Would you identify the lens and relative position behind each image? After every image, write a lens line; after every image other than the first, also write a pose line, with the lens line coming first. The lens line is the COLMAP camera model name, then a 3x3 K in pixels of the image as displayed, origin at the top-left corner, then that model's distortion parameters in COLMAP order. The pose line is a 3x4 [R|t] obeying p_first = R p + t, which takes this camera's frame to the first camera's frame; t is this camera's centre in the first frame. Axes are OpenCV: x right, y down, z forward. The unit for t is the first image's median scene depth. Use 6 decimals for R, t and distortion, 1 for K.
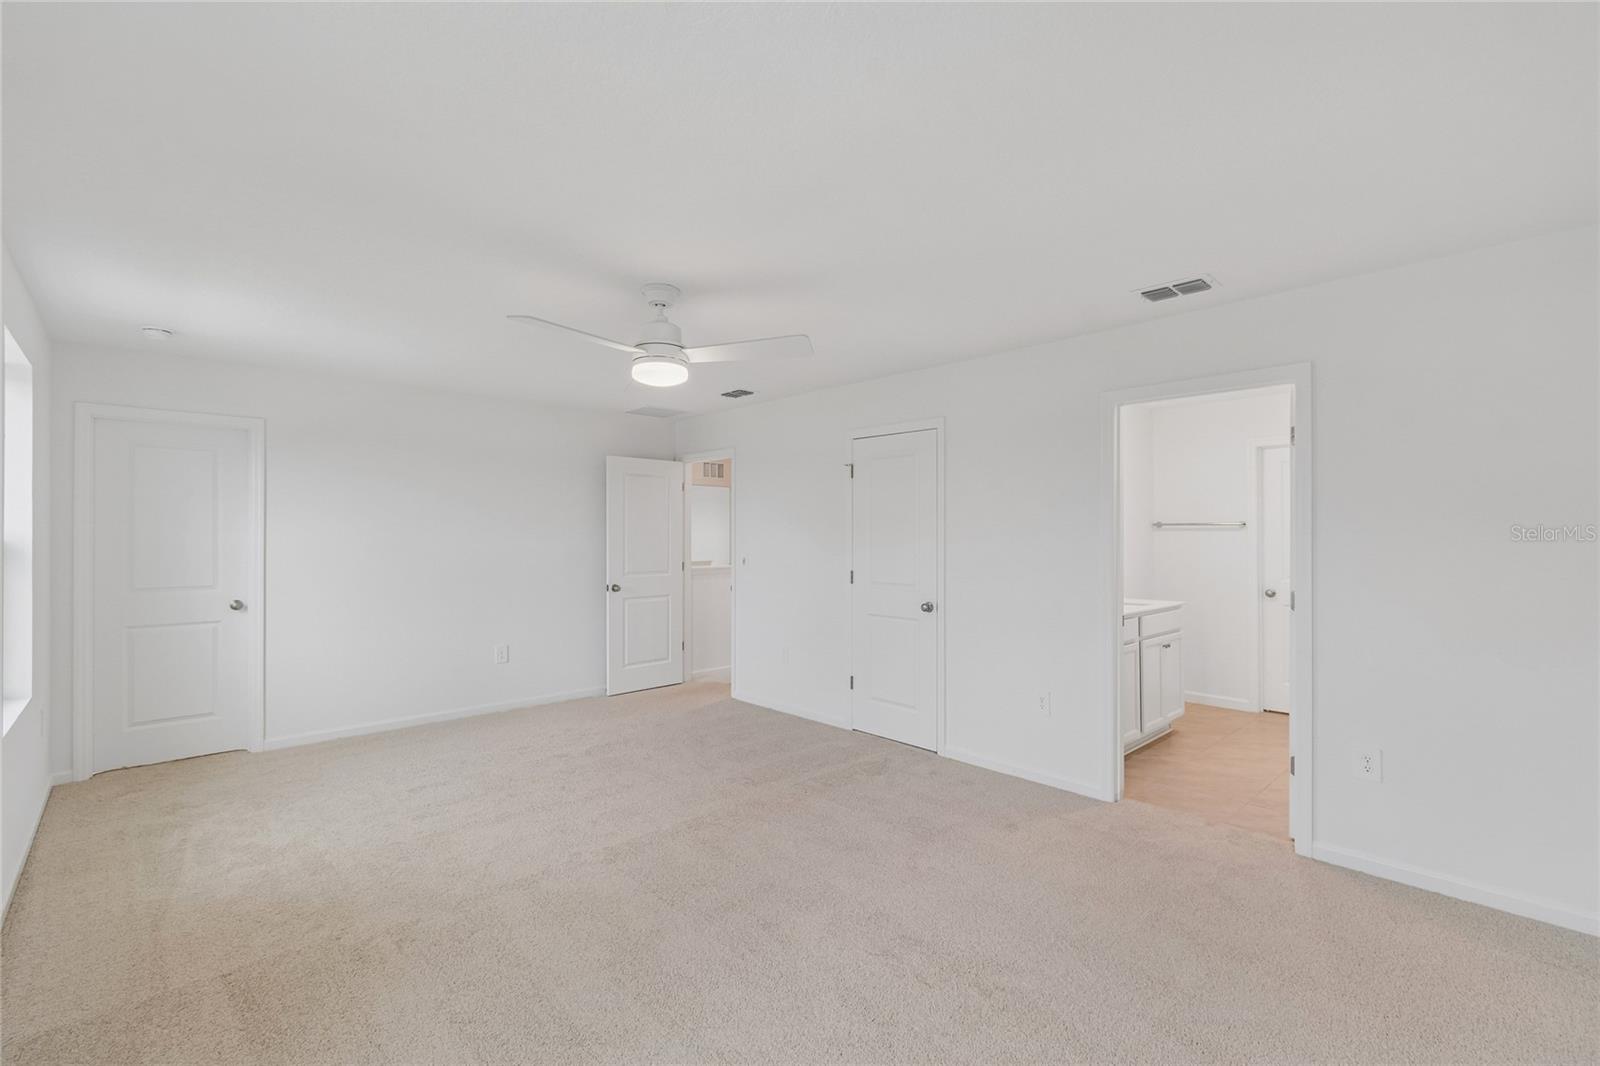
lens RADIAL K [[686.2, 0, 800.0], [0, 686.2, 533.0], [0, 0, 1]] dist [-0.002742, -0.000384]
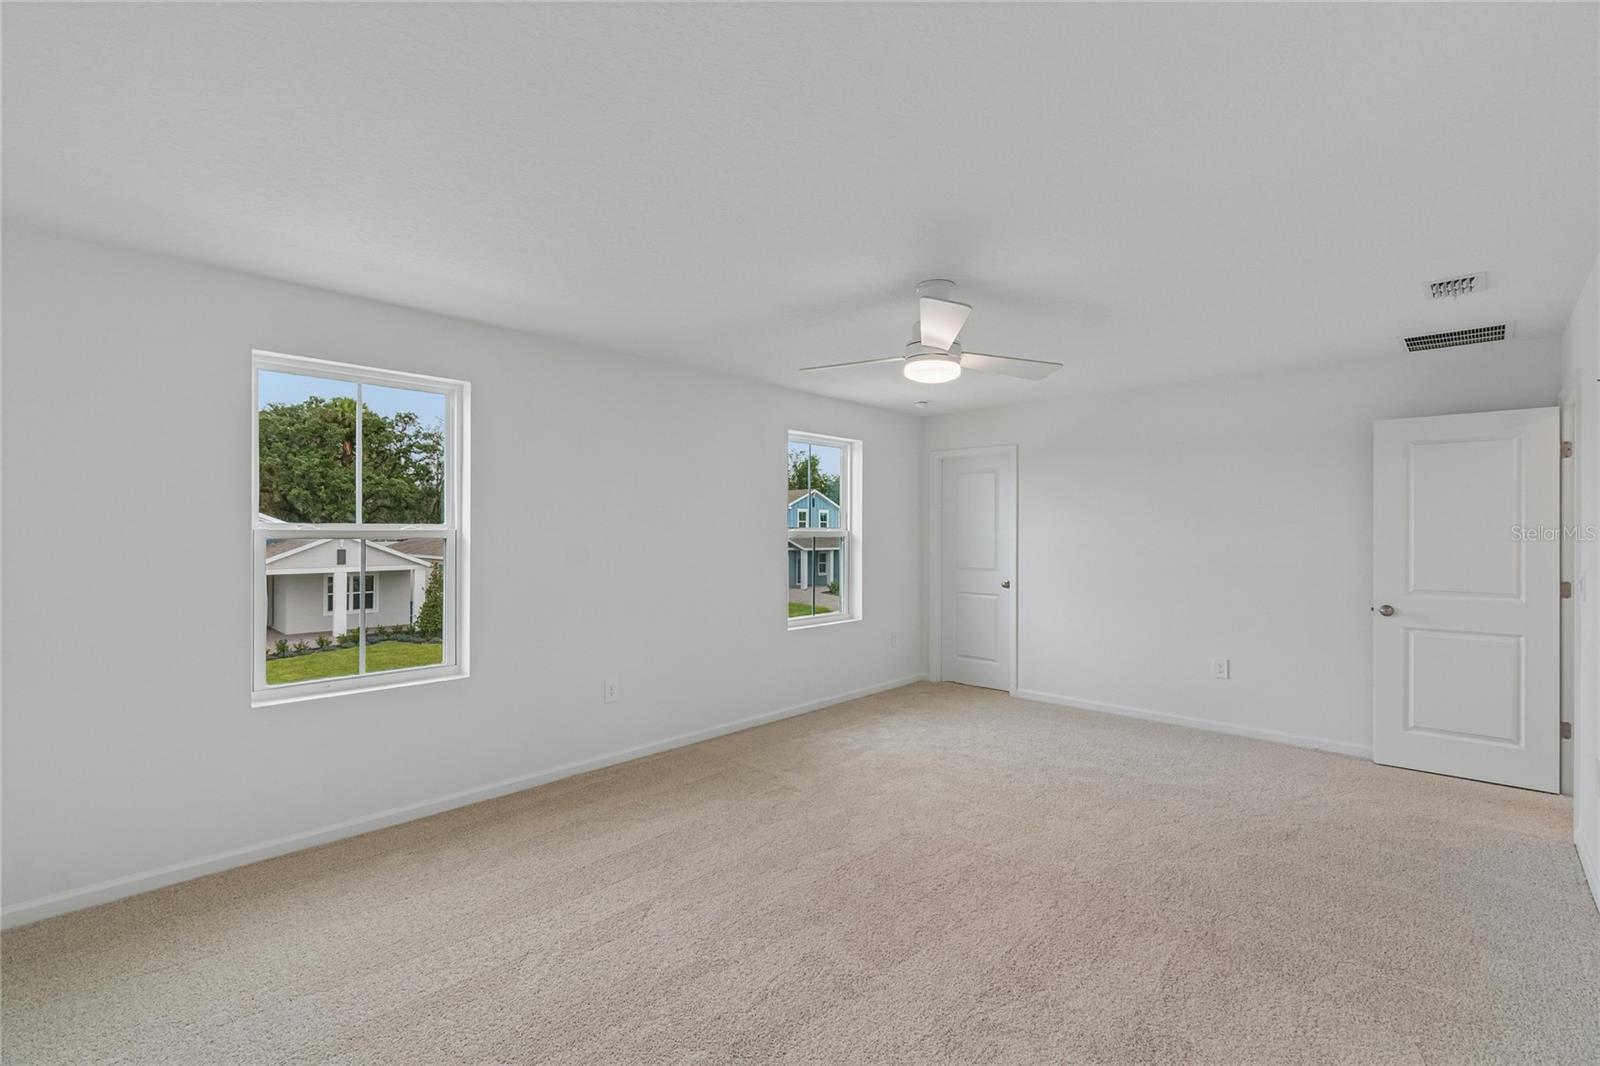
lens RADIAL K [[686.2, 0, 800.0], [0, 686.2, 533.0], [0, 0, 1]] dist [-0.002742, -0.000384]
pose [[0.086502, -0.000973, -0.996251, 0.482494], [-0.001839, 0.999998, -0.001137, 0.005195], [0.996250, 0.001931, 0.086500, 0.459191]]
